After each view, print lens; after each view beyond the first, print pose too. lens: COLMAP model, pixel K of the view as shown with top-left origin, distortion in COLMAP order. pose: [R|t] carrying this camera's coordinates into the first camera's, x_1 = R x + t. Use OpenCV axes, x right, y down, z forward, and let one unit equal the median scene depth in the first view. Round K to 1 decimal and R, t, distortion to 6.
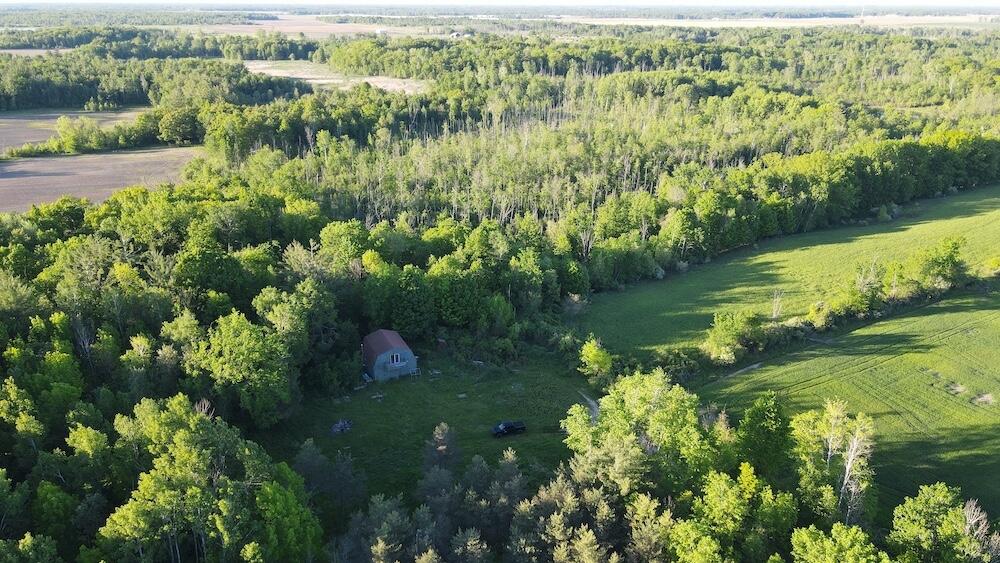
lens RADIAL K [[744.8, 0, 501.3], [0, 744.8, 278.5], [0, 0, 1]] dist [0.008213, 0.017694]
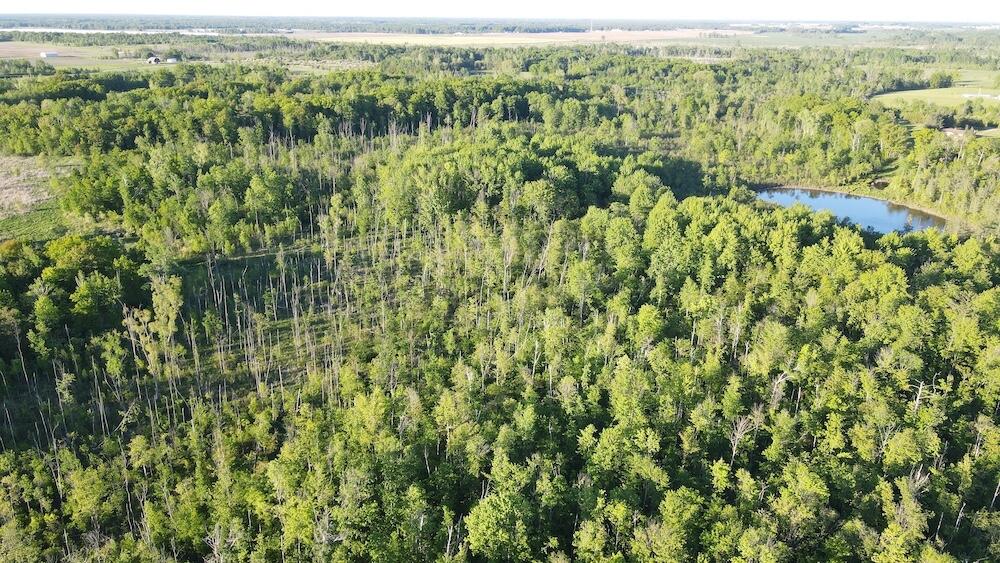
lens RADIAL K [[744.8, 0, 502.7], [0, 744.8, 283.6], [0, 0, 1]] dist [0.008213, 0.017694]
pose [[0.944061, -0.109742, 0.310976, 0.026485], [0.112124, 0.993641, 0.010266, -0.133837], [-0.310125, 0.025176, 0.950362, 0.331873]]
